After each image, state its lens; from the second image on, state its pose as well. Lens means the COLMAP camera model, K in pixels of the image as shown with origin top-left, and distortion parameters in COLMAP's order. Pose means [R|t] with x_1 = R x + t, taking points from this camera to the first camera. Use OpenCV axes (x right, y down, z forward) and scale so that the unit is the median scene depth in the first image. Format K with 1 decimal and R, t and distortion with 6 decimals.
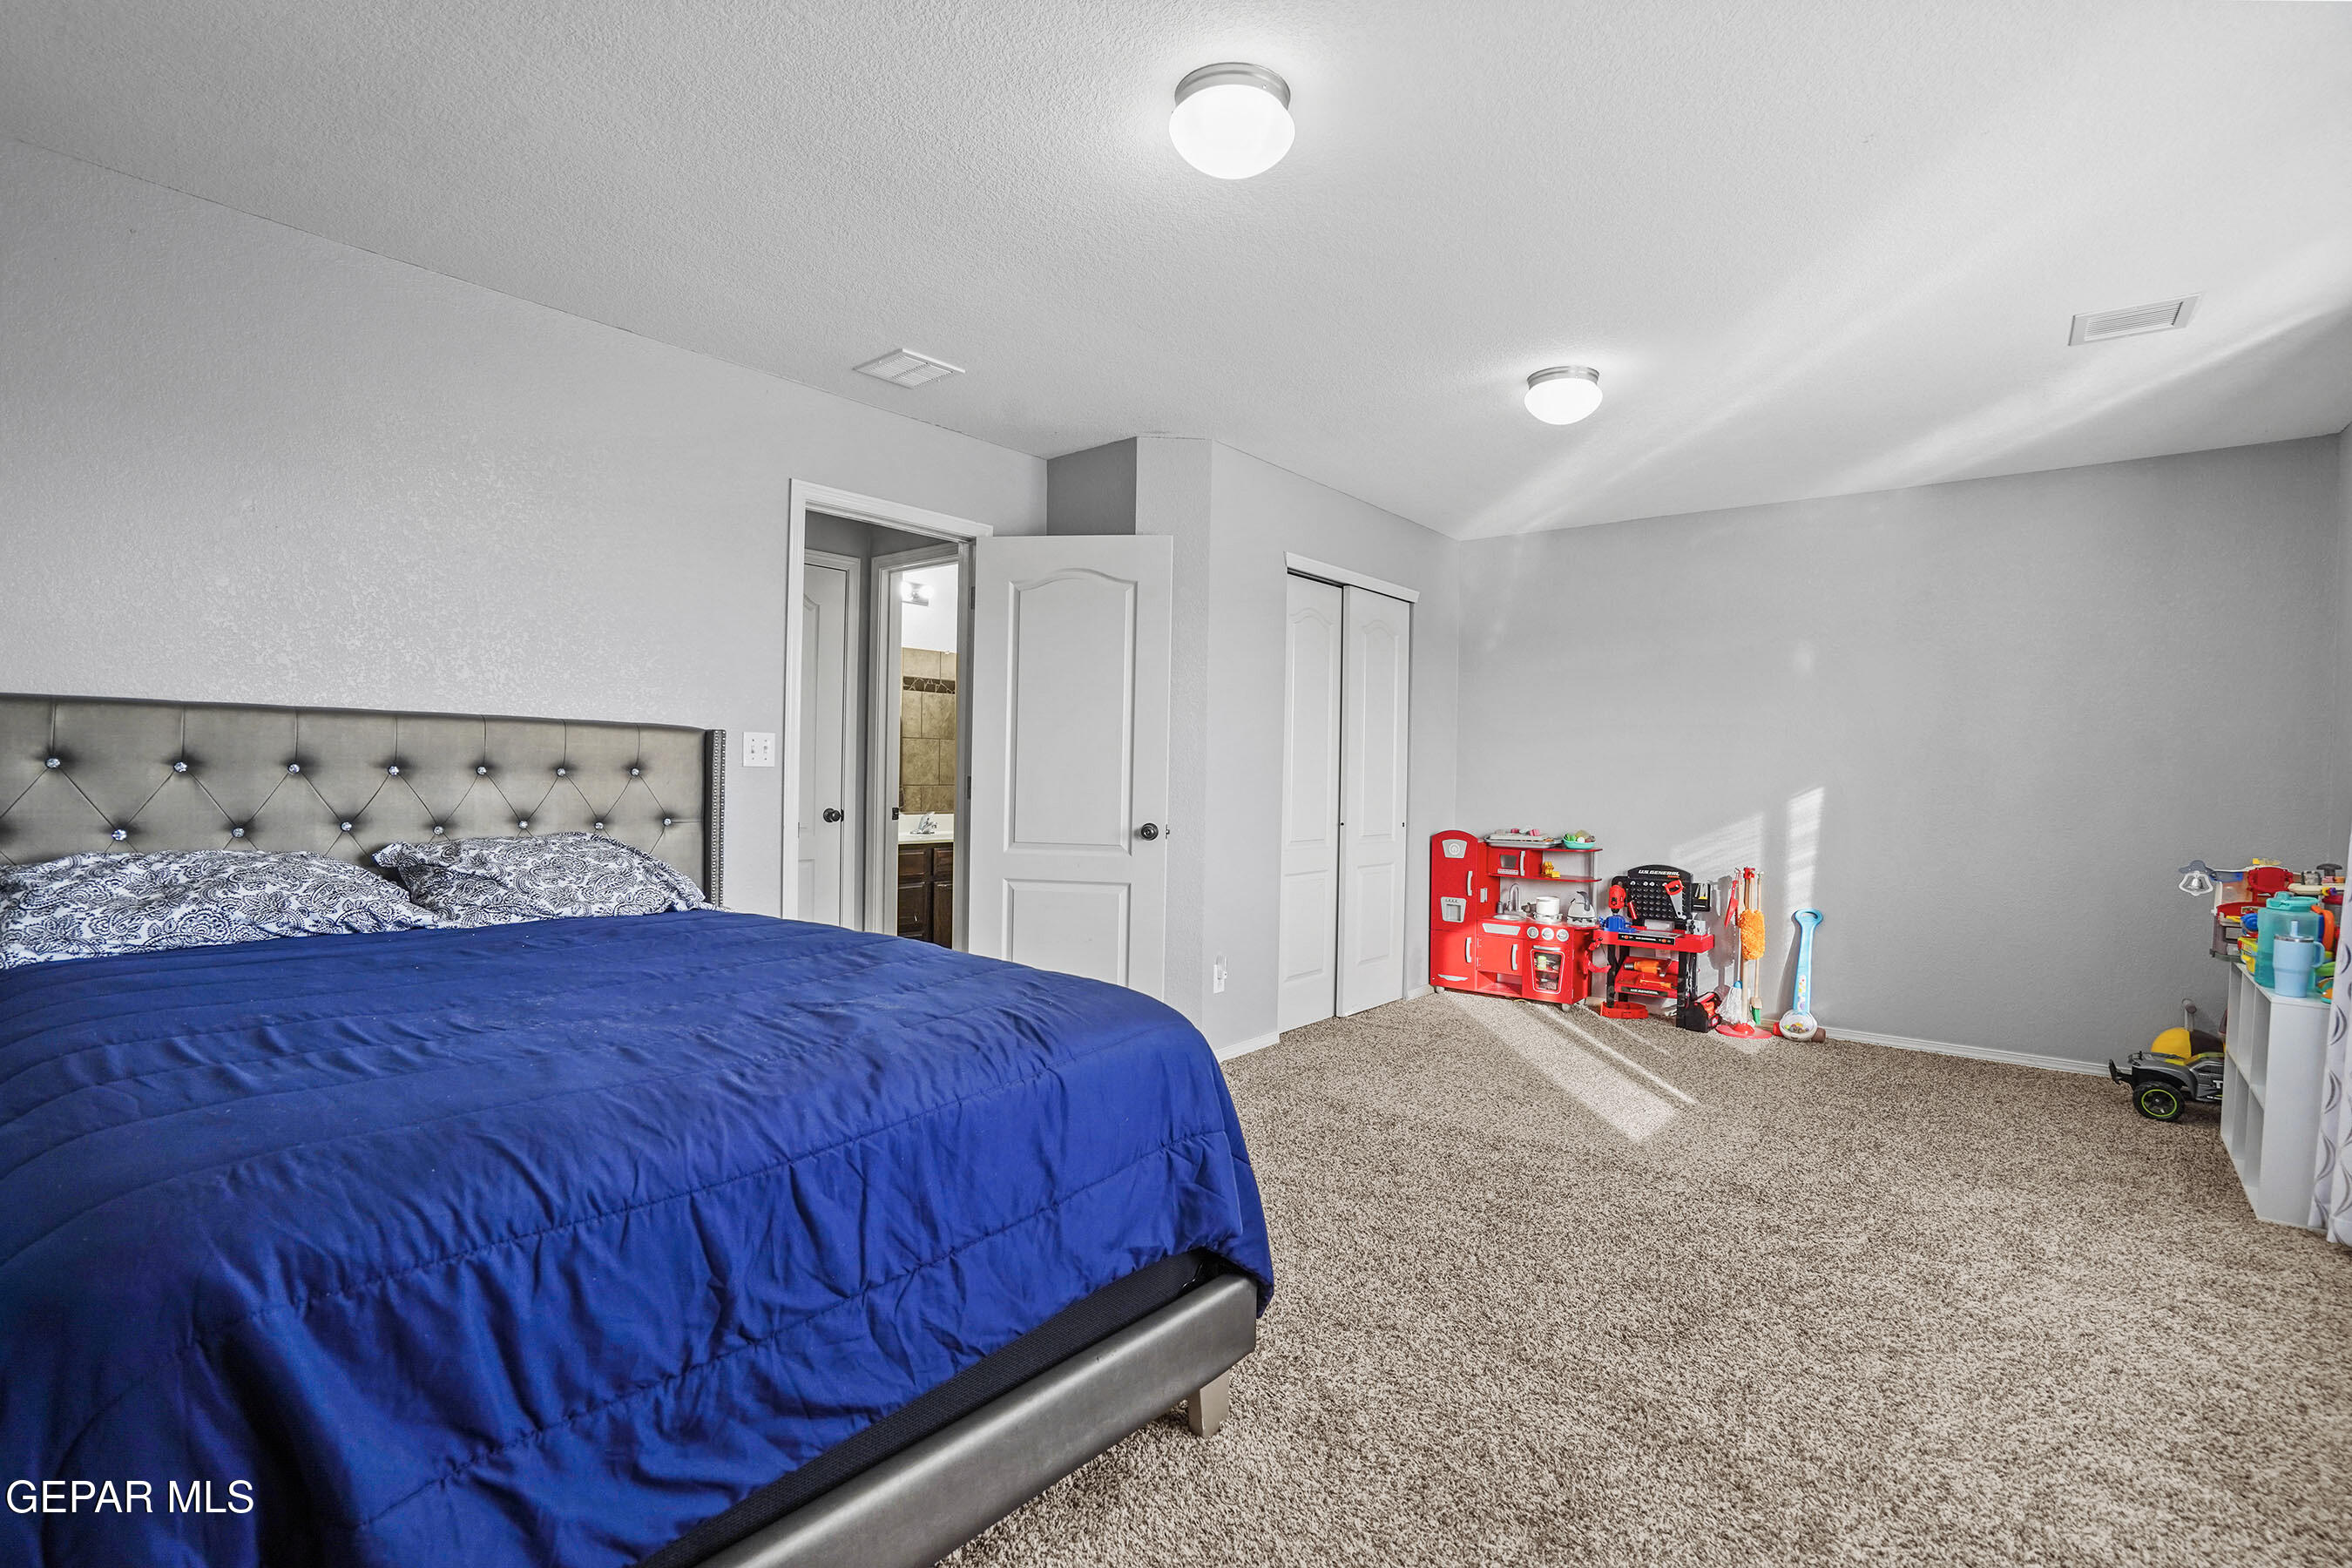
lens RADIAL K [[1103.3, 0, 1164.3], [0, 1103.3, 781.7], [0, 0, 1]] dist [-0.074366, 0.026754]
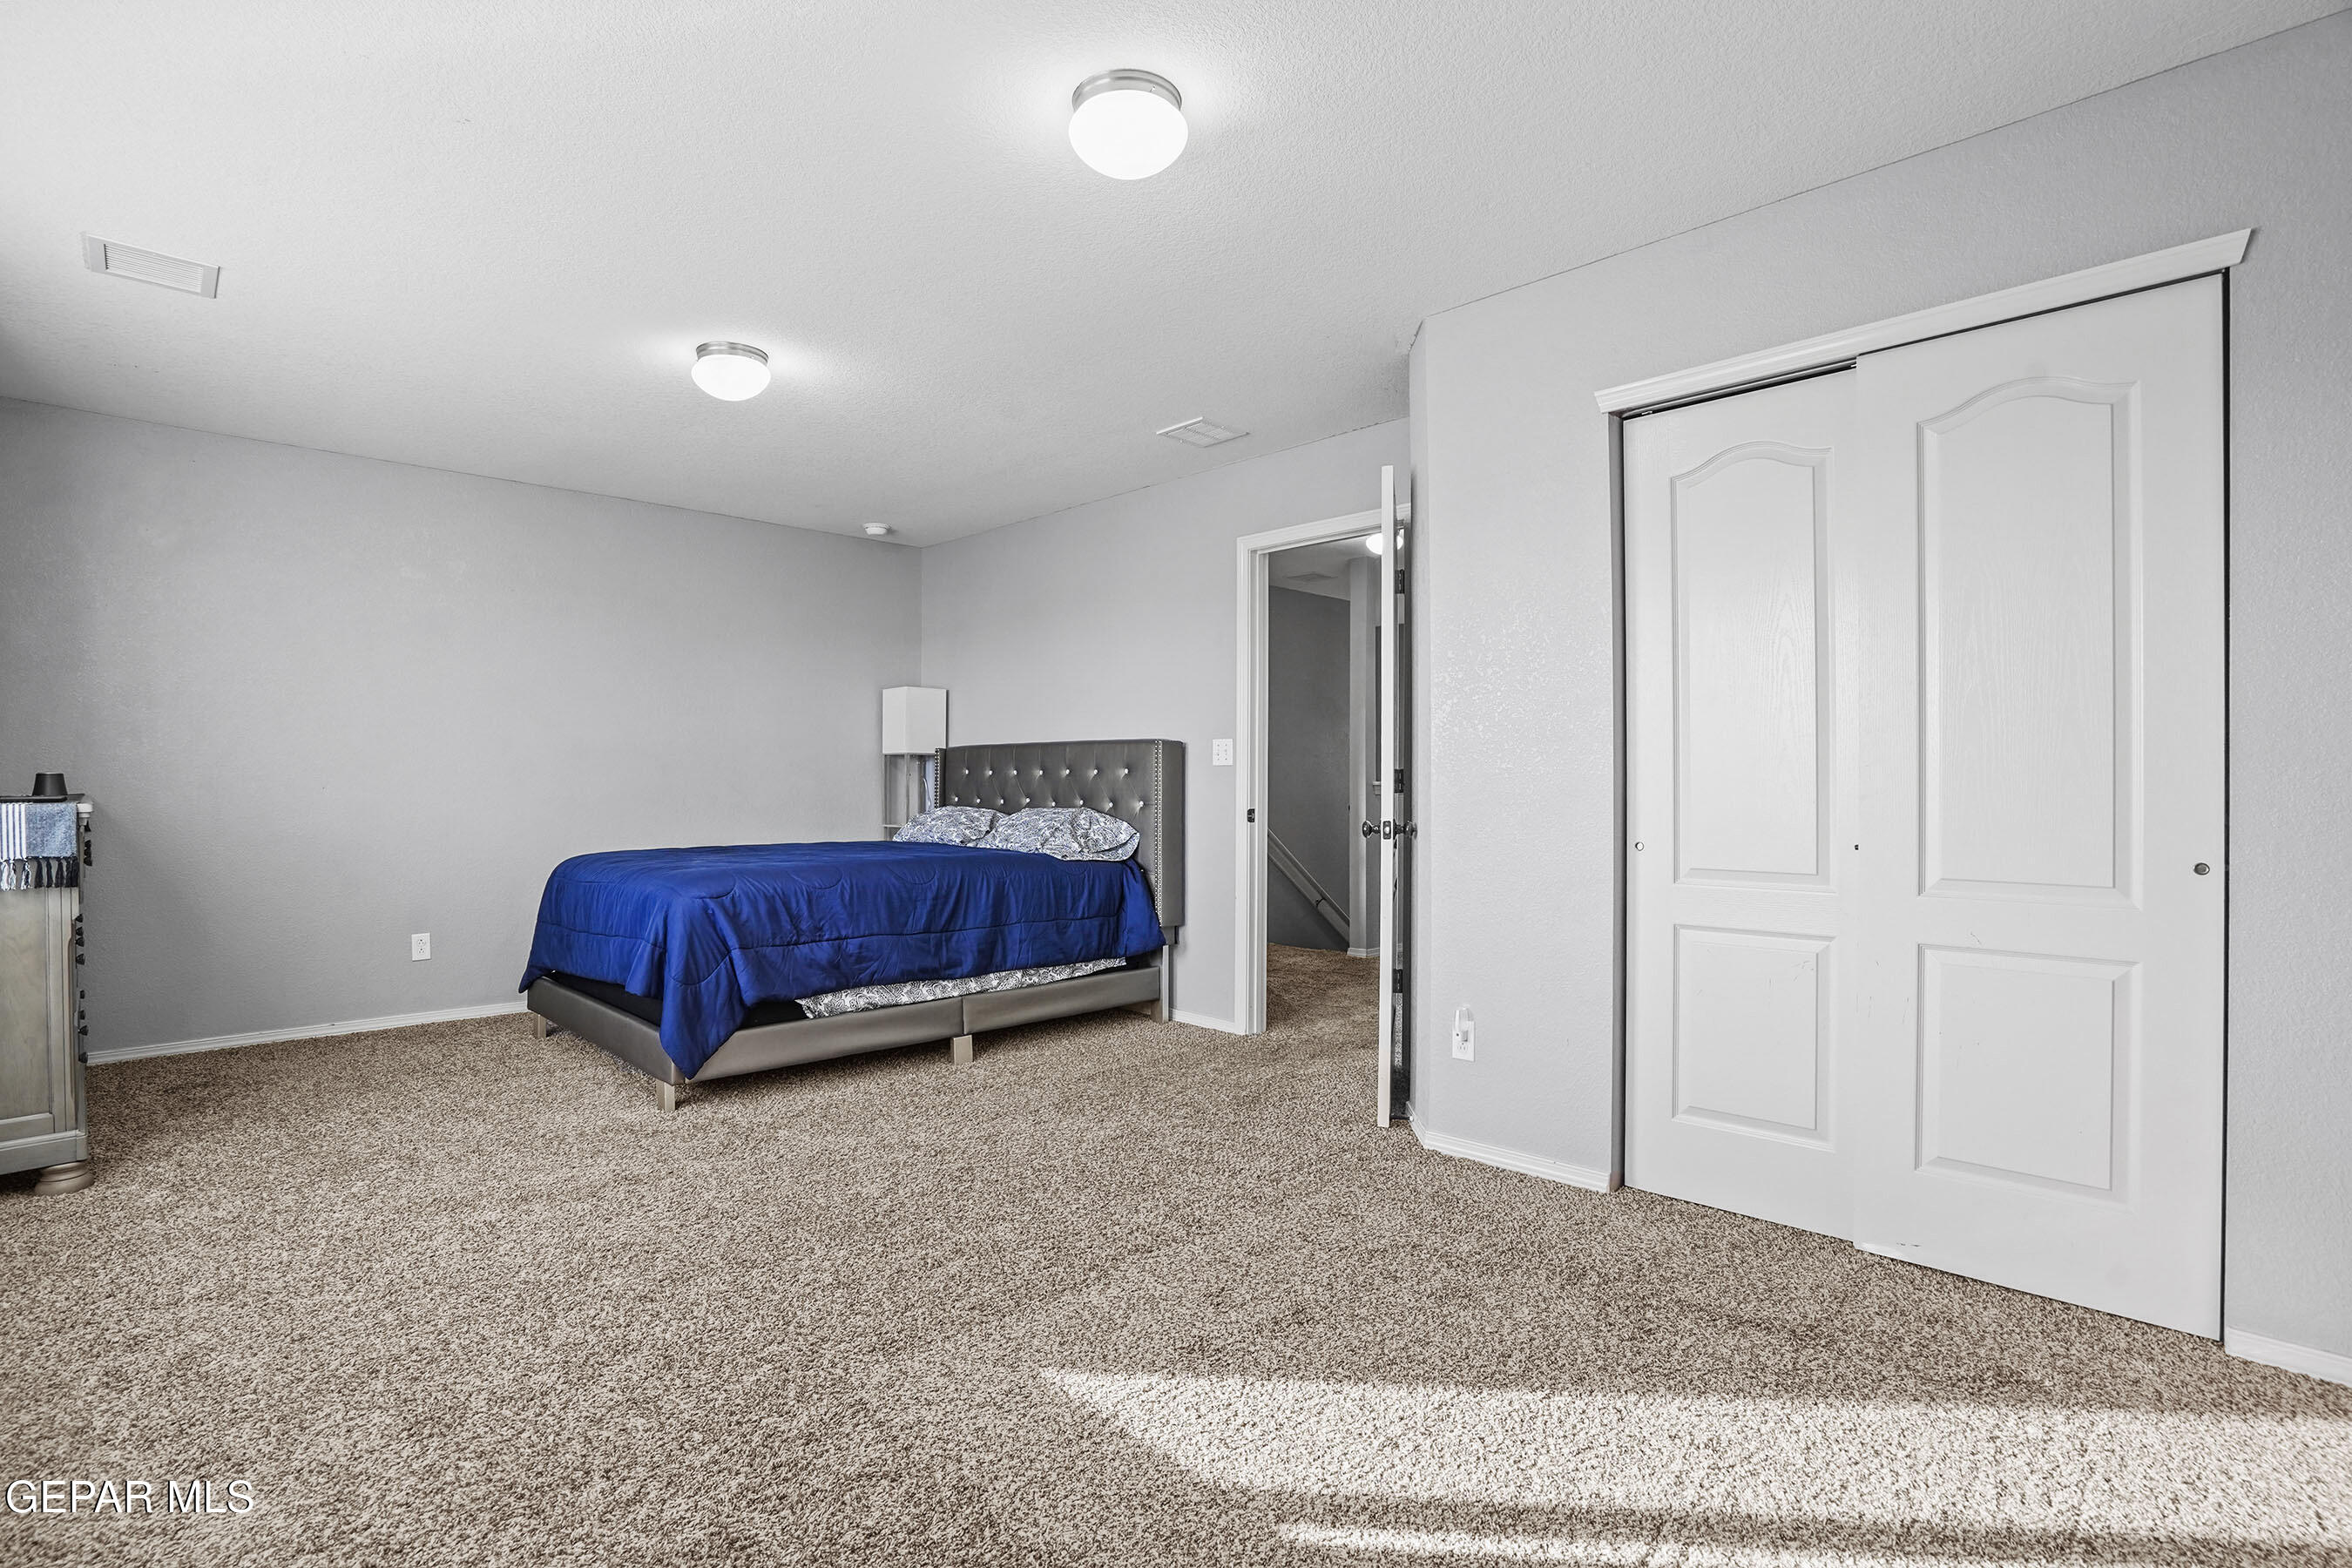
lens RADIAL K [[1103.3, 0, 1164.3], [0, 1103.3, 781.7], [0, 0, 1]] dist [-0.074366, 0.026754]
pose [[-0.099138, -0.014318, -0.994971, 0.948018], [-0.005472, 0.999889, -0.013843, 0.024320], [0.995059, 0.004072, -0.099205, 1.055197]]
